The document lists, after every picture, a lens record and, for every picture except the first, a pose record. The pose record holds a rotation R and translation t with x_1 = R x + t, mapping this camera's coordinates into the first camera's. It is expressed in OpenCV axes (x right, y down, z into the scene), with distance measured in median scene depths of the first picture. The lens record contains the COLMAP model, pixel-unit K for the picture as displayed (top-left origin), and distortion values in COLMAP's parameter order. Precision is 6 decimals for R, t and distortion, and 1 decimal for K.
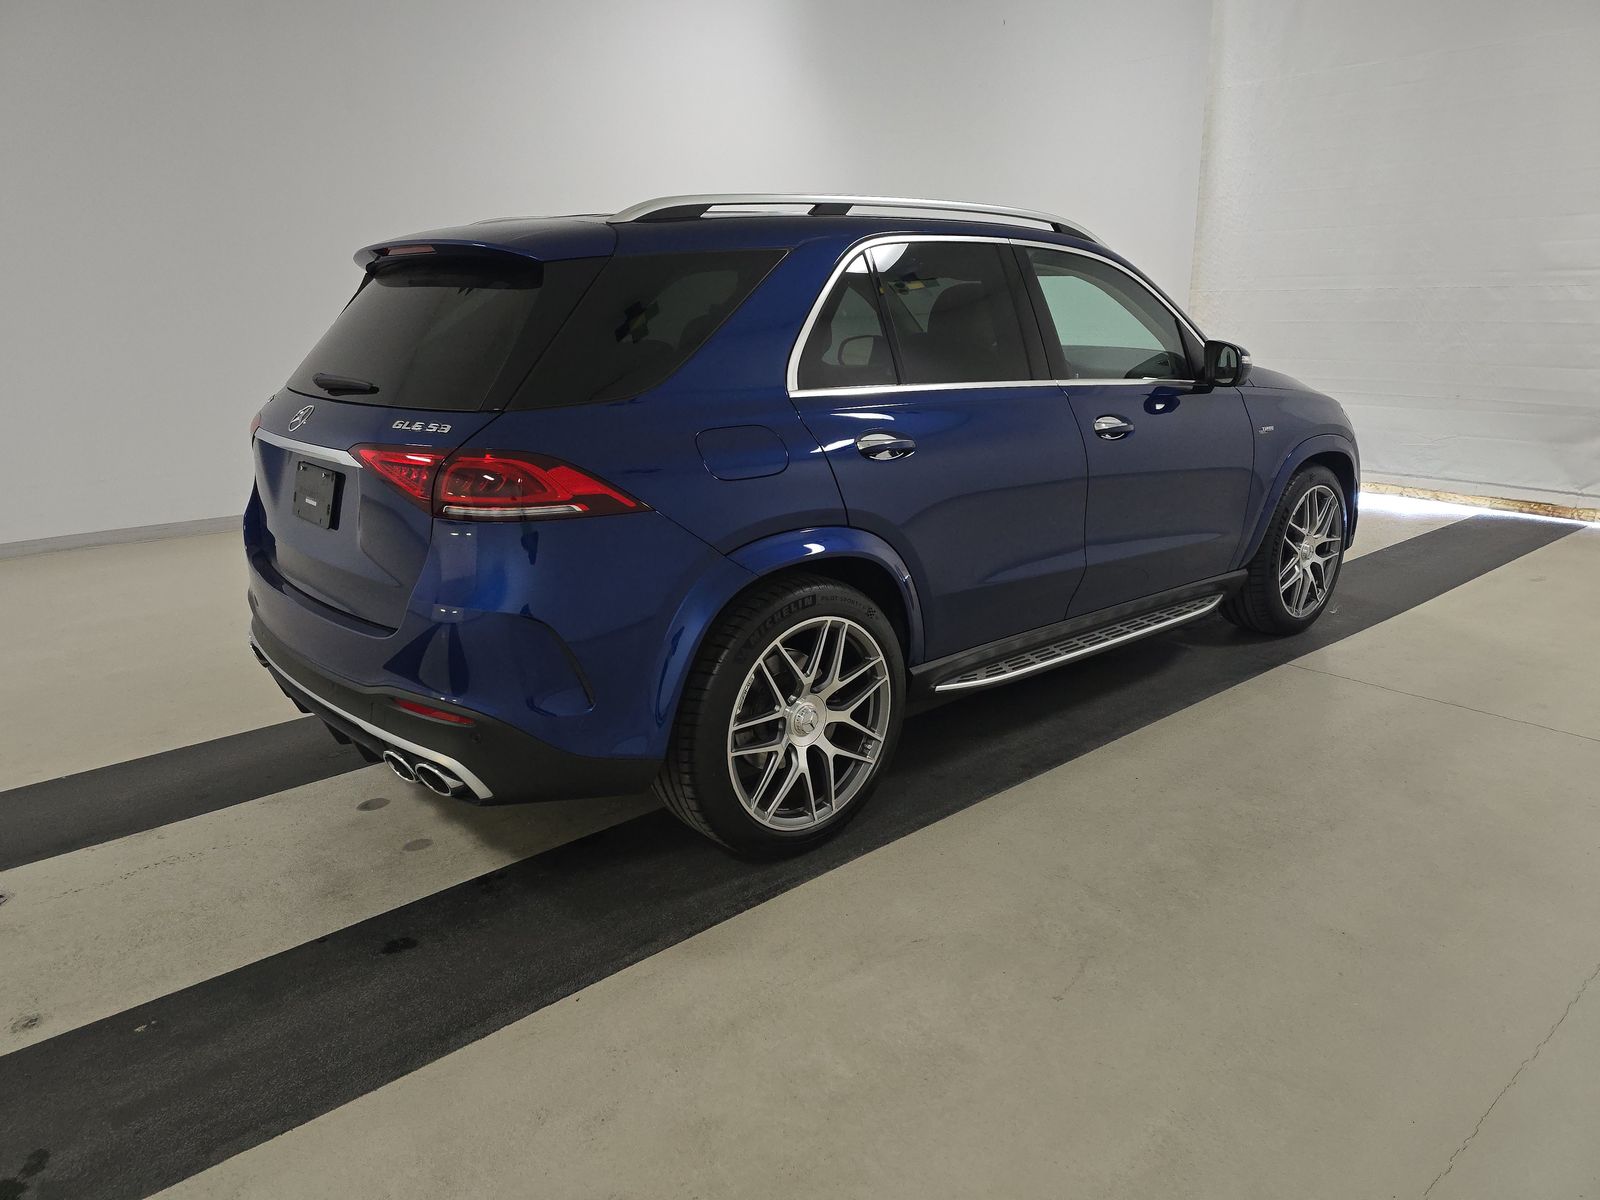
lens RADIAL K [[1084.3, 0, 807.0], [0, 1084.3, 599.9], [0, 0, 1]] dist [0.025464, -0.010507]
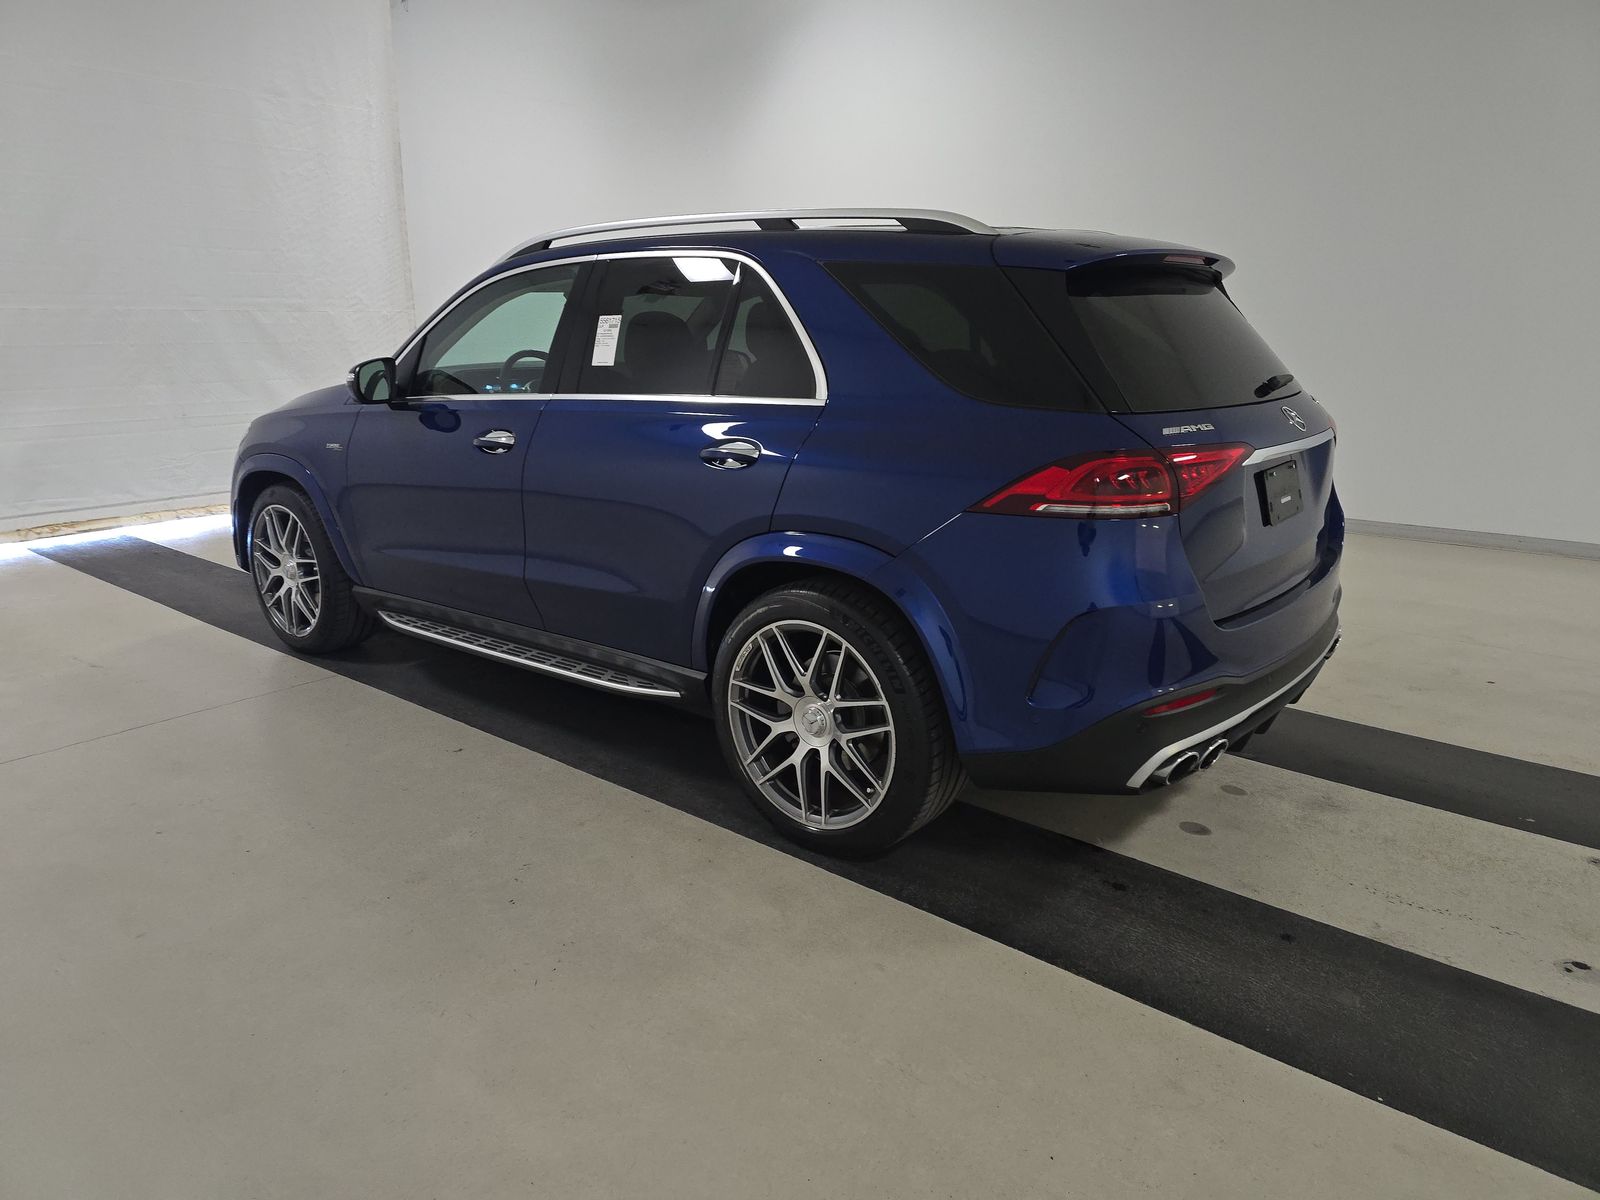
lens RADIAL K [[1084.3, 0, 801.2], [0, 1084.3, 599.6], [0, 0, 1]] dist [0.025464, -0.010507]
pose [[-0.178027, -0.242255, 0.953739, -1.348304], [0.269306, 0.920224, 0.284011, -0.409485], [-0.946457, 0.307410, -0.098584, 1.524901]]
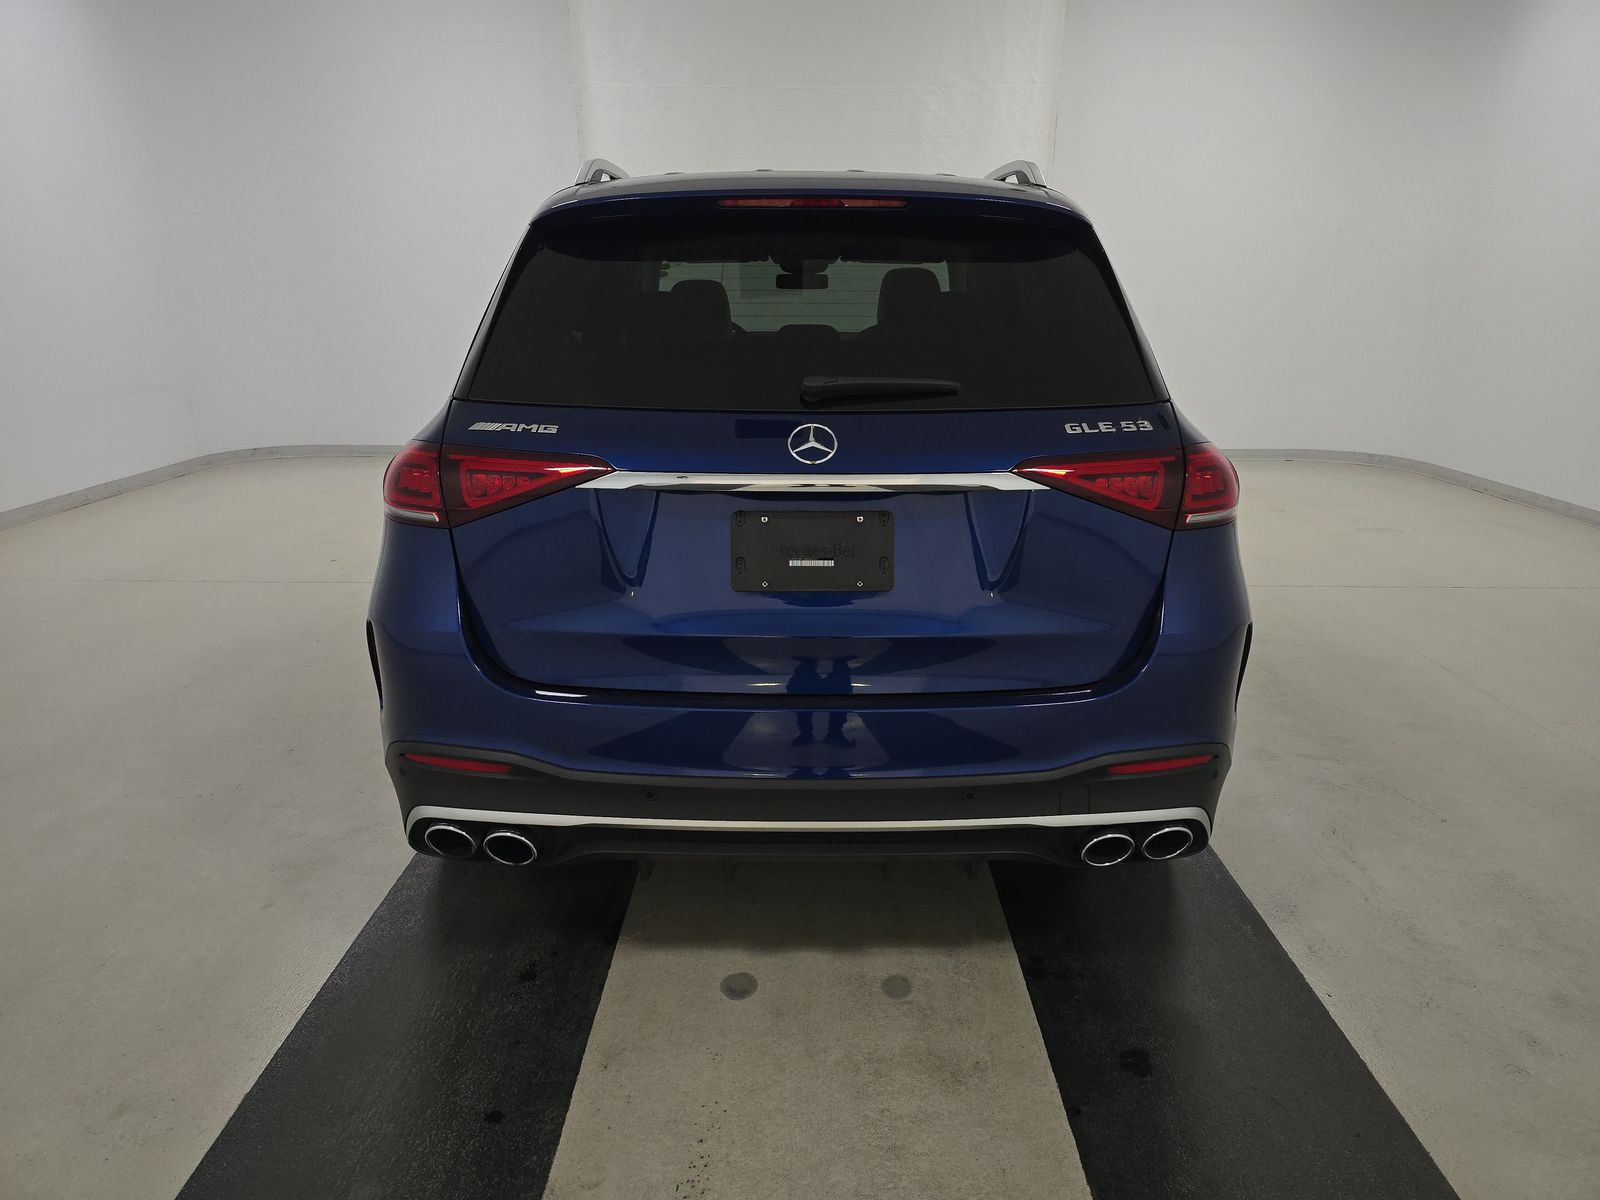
lens RADIAL K [[1084.3, 0, 807.6], [0, 1084.3, 600.7], [0, 0, 1]] dist [0.025464, -0.010507]
pose [[0.652696, -0.198185, 0.731239, -0.934930], [0.194638, 0.976648, 0.090965, -0.125776], [-0.732191, 0.082955, 0.676029, 0.525652]]
